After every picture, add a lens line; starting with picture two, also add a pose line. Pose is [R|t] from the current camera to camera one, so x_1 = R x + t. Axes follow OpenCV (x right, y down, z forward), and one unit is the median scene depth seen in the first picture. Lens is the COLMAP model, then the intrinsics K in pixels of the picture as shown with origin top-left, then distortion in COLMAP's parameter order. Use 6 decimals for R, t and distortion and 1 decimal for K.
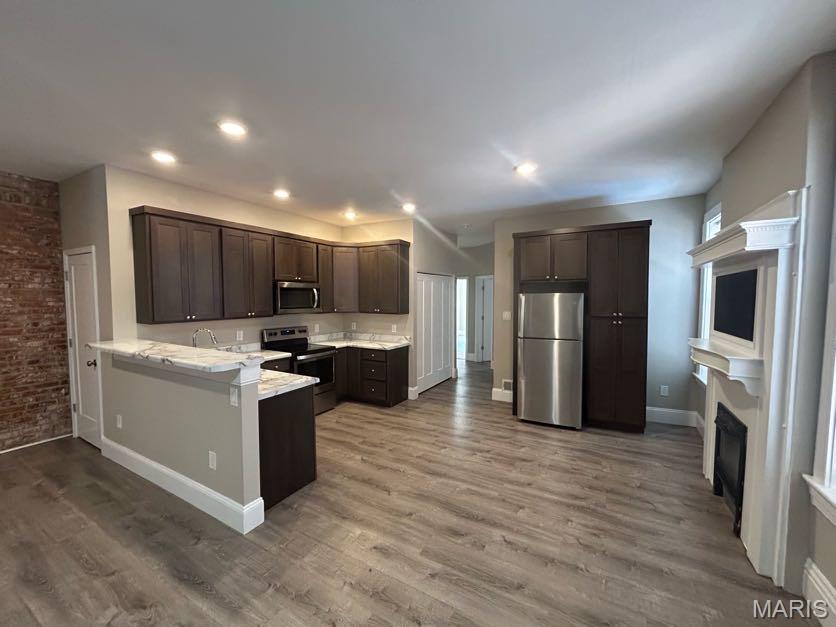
lens RADIAL K [[340.4, 0, 418.0], [0, 340.4, 313.5], [0, 0, 1]] dist [-0.001240, -0.000004]
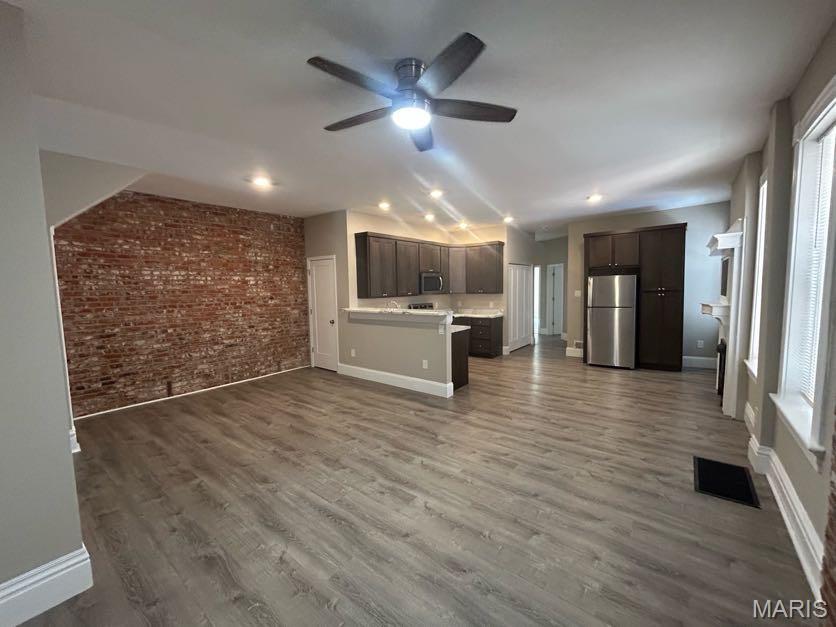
lens RADIAL K [[340.4, 0, 418.0], [0, 340.4, 313.5], [0, 0, 1]] dist [-0.001240, -0.000004]
pose [[0.988185, -0.008669, -0.153022, -0.217022], [0.013056, 0.999531, 0.027688, 0.053379], [0.152710, -0.029359, 0.987835, -0.592096]]
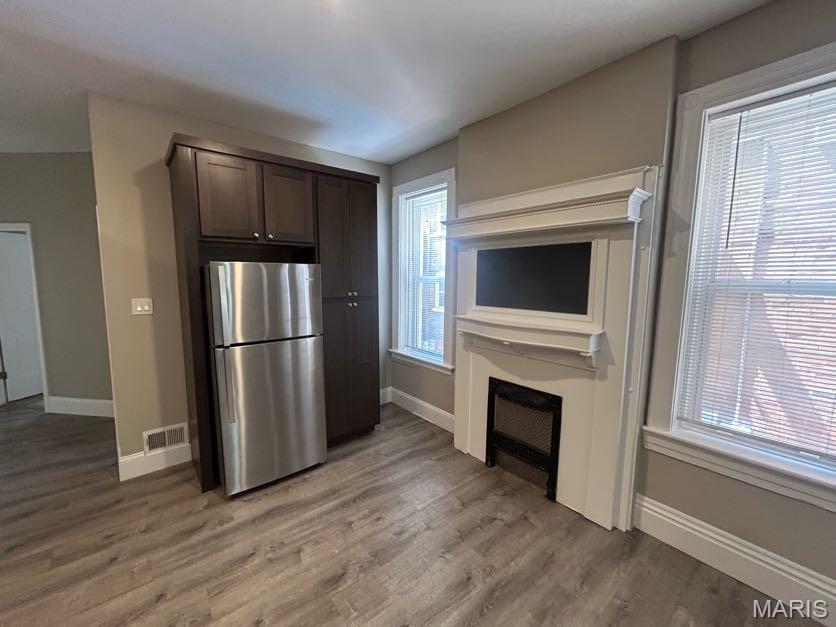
lens RADIAL K [[340.4, 0, 418.0], [0, 340.4, 313.5], [0, 0, 1]] dist [-0.001240, -0.000004]
pose [[0.363074, -0.096801, 0.926718, -0.073309], [0.037672, 0.995301, 0.089206, -0.016415], [-0.930998, 0.002523, 0.365015, 0.589355]]
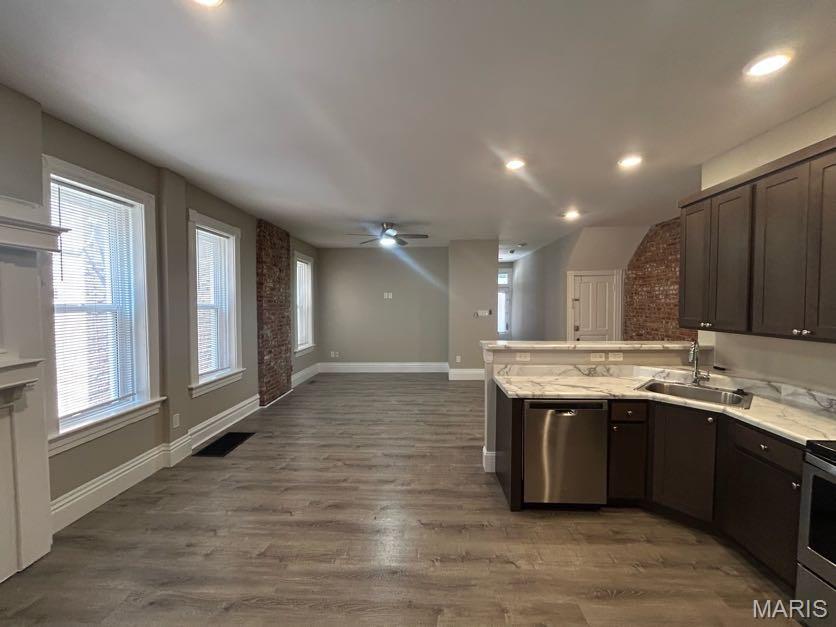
lens RADIAL K [[340.4, 0, 418.0], [0, 340.4, 313.5], [0, 0, 1]] dist [-0.001240, -0.000004]
pose [[-0.888784, 0.016704, -0.458022, 0.222512], [-0.022181, 0.996597, 0.079388, -0.053345], [0.457789, 0.080718, -0.885389, 1.230706]]
